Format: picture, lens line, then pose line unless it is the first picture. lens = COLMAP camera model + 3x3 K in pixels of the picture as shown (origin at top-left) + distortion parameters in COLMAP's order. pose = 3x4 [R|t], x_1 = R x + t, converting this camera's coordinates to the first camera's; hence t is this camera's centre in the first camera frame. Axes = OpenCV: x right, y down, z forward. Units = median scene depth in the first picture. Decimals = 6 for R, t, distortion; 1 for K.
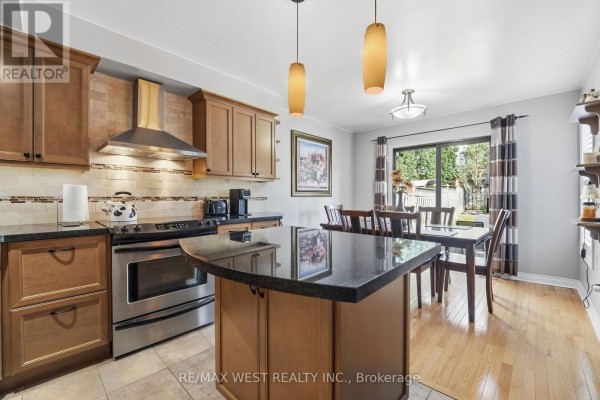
lens RADIAL K [[252.3, 0, 295.7], [0, 252.3, 198.6], [0, 0, 1]] dist [-0.009763, -0.000072]
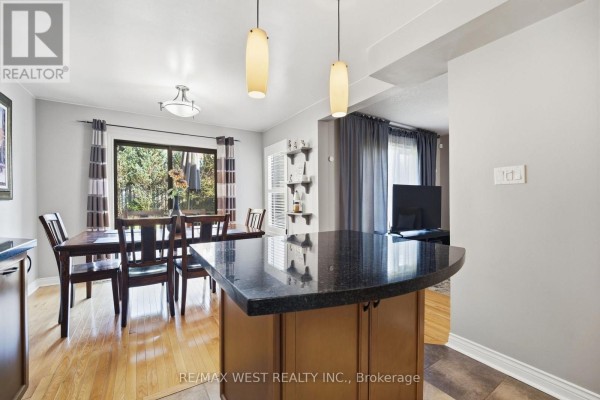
lens RADIAL K [[252.3, 0, 303.0], [0, 252.3, 201.7], [0, 0, 1]] dist [-0.009763, -0.000072]
pose [[0.224617, -0.012418, 0.974368, -0.347248], [0.011011, 0.999887, 0.010205, -0.004907], [-0.974385, 0.008436, 0.224729, 0.334554]]
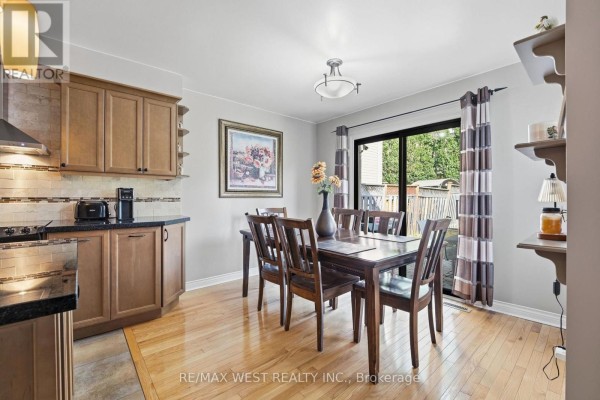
lens RADIAL K [[252.3, 0, 296.5], [0, 252.3, 197.5], [0, 0, 1]] dist [-0.009763, -0.000072]
pose [[0.994771, 0.001871, -0.102116, 0.382442], [-0.002534, 0.999977, -0.006363, -0.003557], [0.102101, 0.006588, 0.994752, 0.203407]]
